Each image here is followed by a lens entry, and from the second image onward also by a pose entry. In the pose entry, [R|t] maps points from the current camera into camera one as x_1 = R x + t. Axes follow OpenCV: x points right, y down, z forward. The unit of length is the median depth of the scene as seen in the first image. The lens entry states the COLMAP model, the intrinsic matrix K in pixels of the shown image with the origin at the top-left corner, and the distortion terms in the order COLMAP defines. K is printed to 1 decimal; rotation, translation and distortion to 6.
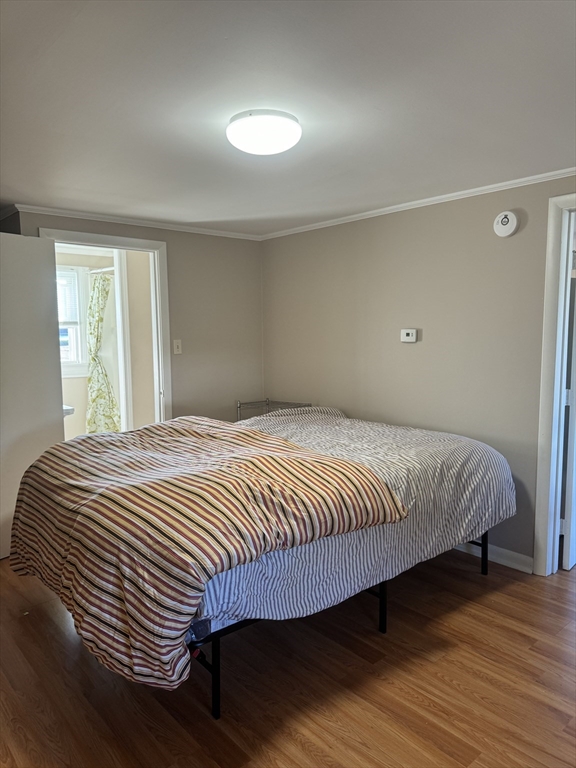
lens RADIAL K [[529.7, 0, 288.0], [0, 529.7, 384.0], [0, 0, 1]] dist [0.002082, 0.000319]
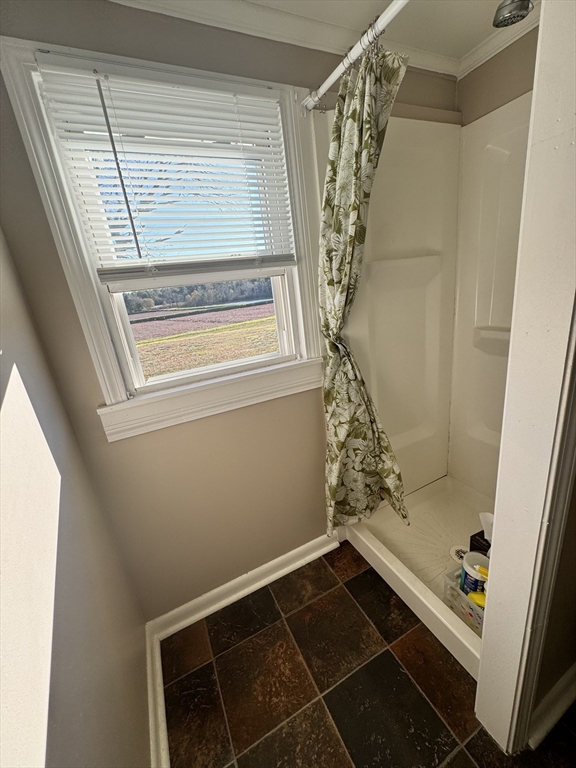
lens RADIAL K [[306.9, 0, 288.0], [0, 306.9, 384.0], [0, 0, 1]] dist [-0.001704, 0.000118]
pose [[0.953368, -0.017797, -0.301284, -0.331587], [0.079390, 0.977892, 0.193453, -0.068367], [0.291180, -0.208351, 0.933705, 0.763371]]
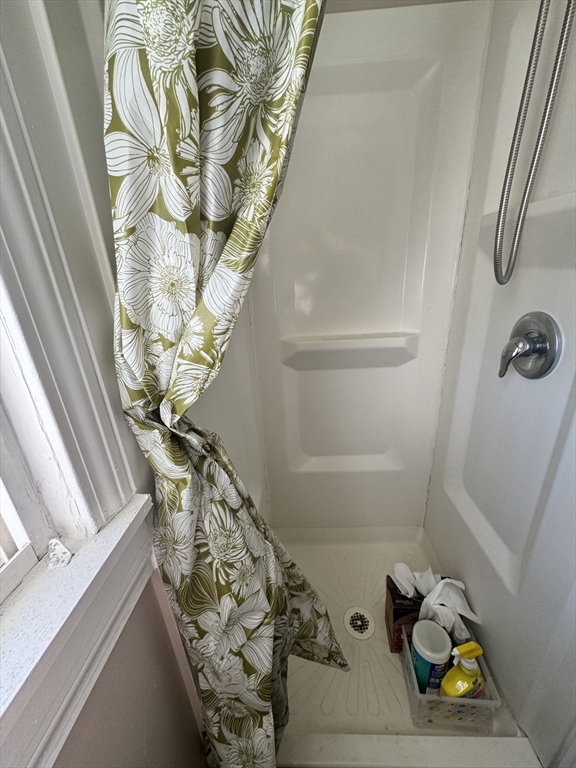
lens RADIAL K [[306.9, 0, 288.0], [0, 306.9, 384.0], [0, 0, 1]] dist [-0.001704, 0.000118]
pose [[0.701098, -0.285670, 0.653341, -0.396331], [0.128815, 0.951909, 0.277986, -0.080050], [-0.701333, -0.110735, 0.704180, 0.935740]]
